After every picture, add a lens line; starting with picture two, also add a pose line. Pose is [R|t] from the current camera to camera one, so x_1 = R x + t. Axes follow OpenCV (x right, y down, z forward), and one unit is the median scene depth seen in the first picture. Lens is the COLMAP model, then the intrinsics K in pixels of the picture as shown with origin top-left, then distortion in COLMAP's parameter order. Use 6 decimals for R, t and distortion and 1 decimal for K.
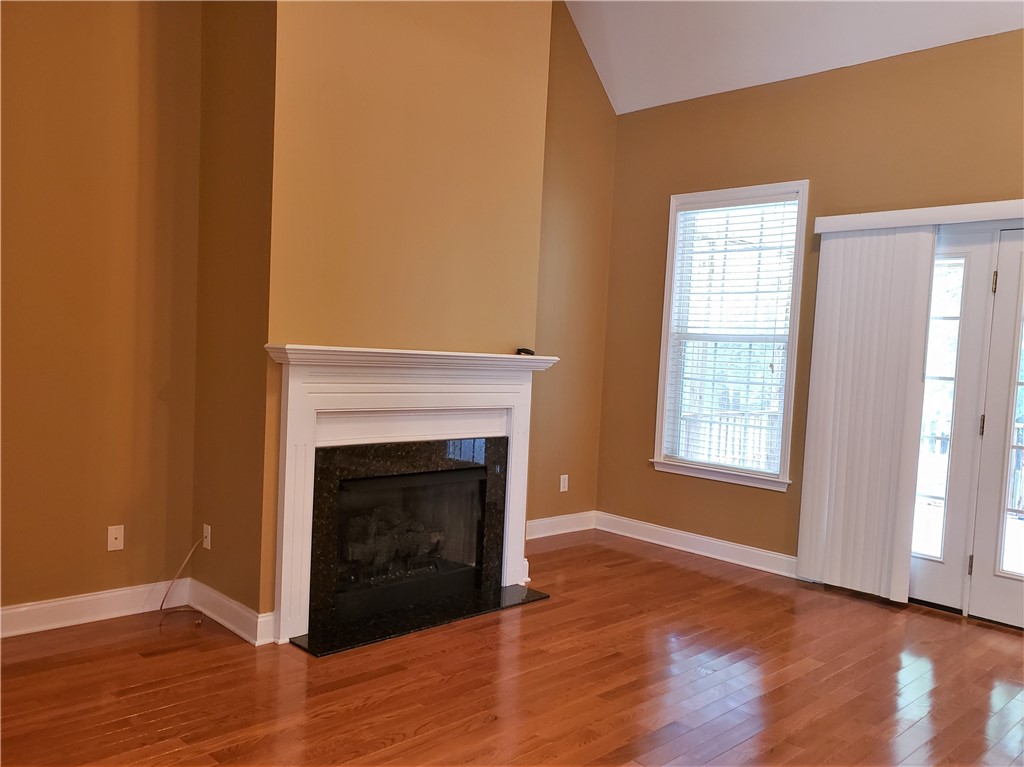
lens RADIAL K [[810.8, 0, 517.1], [0, 810.8, 402.1], [0, 0, 1]] dist [0.014263, -0.002890]
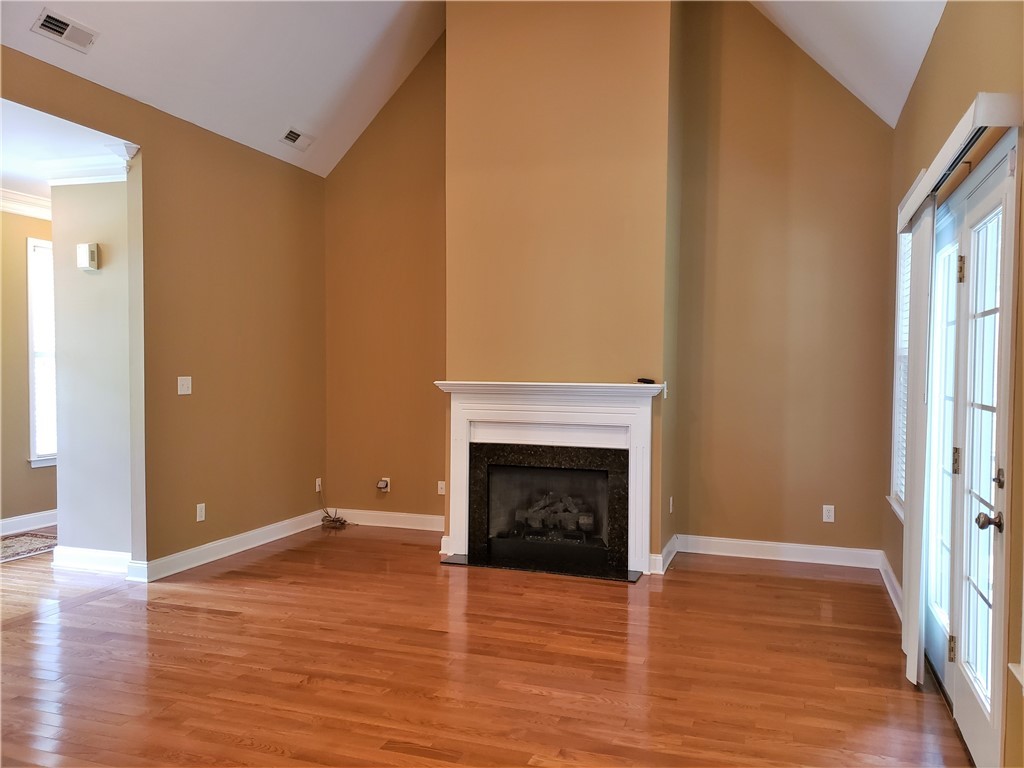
lens RADIAL K [[800.7, 0, 512.0], [0, 800.7, 384.0], [0, 0, 1]] dist [0.023704, -0.001906]
pose [[0.452531, -0.016153, -0.891603, 1.013959], [-0.041710, 0.998358, -0.039257, -0.001463], [0.890773, 0.054954, 0.451114, 0.274587]]
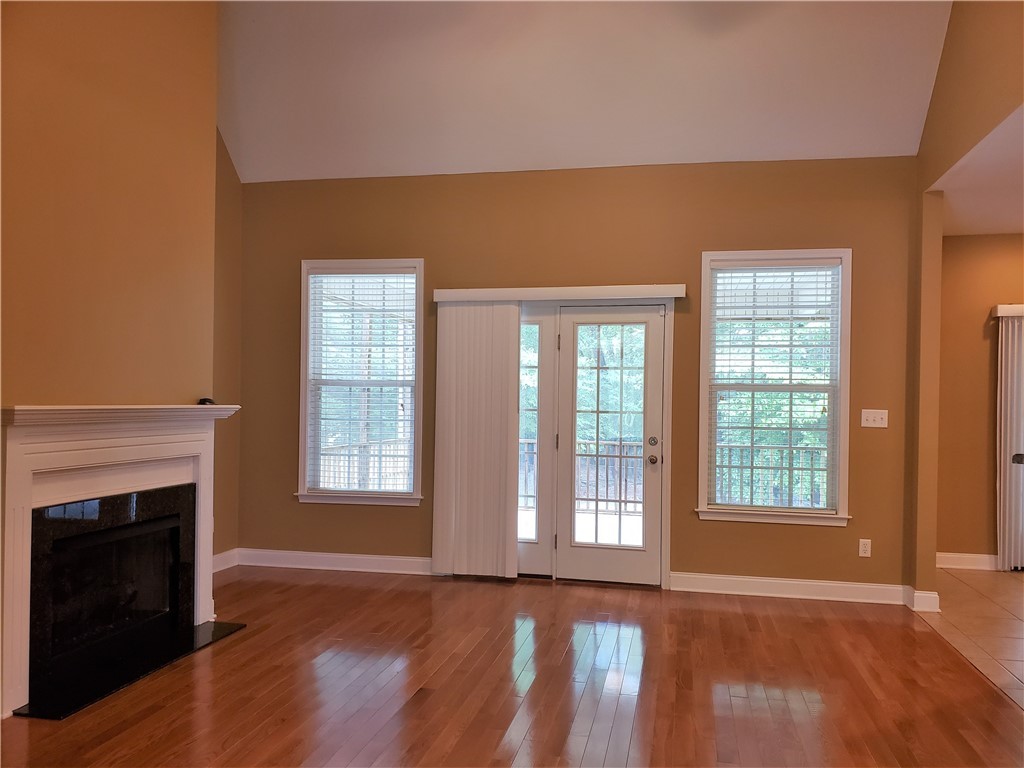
lens RADIAL K [[800.7, 0, 512.0], [0, 800.7, 384.0], [0, 0, 1]] dist [0.023704, -0.001906]
pose [[0.828970, -0.025284, 0.558721, -0.251911], [0.062504, 0.996908, -0.047623, -0.009555], [-0.555790, 0.074401, 0.827987, -0.113050]]
